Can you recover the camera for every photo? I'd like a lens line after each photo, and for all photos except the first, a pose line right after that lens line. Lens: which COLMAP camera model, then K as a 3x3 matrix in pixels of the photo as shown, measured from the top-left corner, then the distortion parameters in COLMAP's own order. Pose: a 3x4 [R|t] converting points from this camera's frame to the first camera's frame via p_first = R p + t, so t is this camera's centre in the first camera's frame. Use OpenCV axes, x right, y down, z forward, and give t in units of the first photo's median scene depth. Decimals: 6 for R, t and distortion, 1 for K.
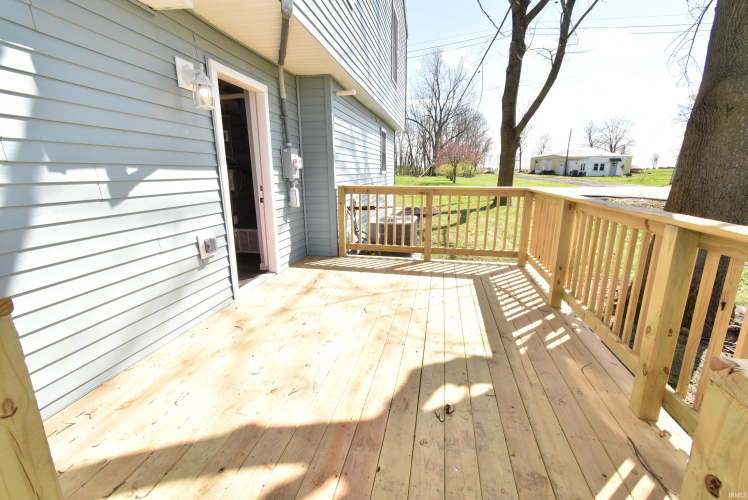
lens RADIAL K [[330.2, 0, 381.0], [0, 330.2, 248.7], [0, 0, 1]] dist [0.002591, -0.001341]
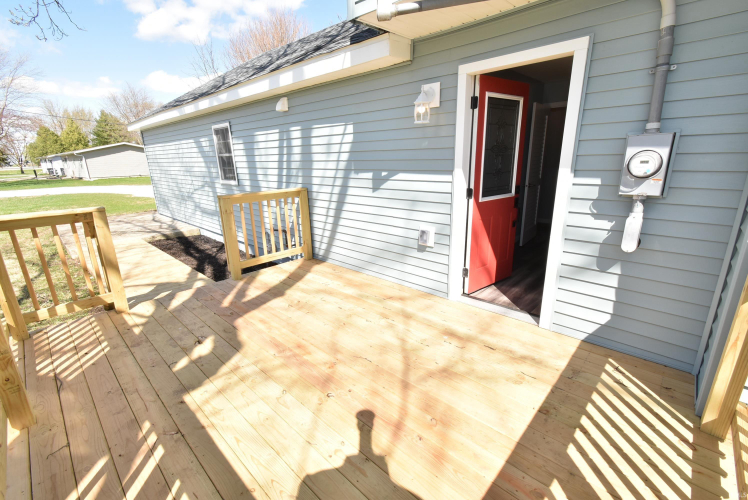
lens RADIAL K [[330.2, 0, 376.5], [0, 330.2, 250.1], [0, 0, 1]] dist [0.002591, -0.001341]
pose [[-0.541077, 0.244100, -0.804767, 0.716091], [-0.169861, 0.905503, 0.388859, -0.513735], [0.823640, 0.347102, -0.448484, 1.793348]]
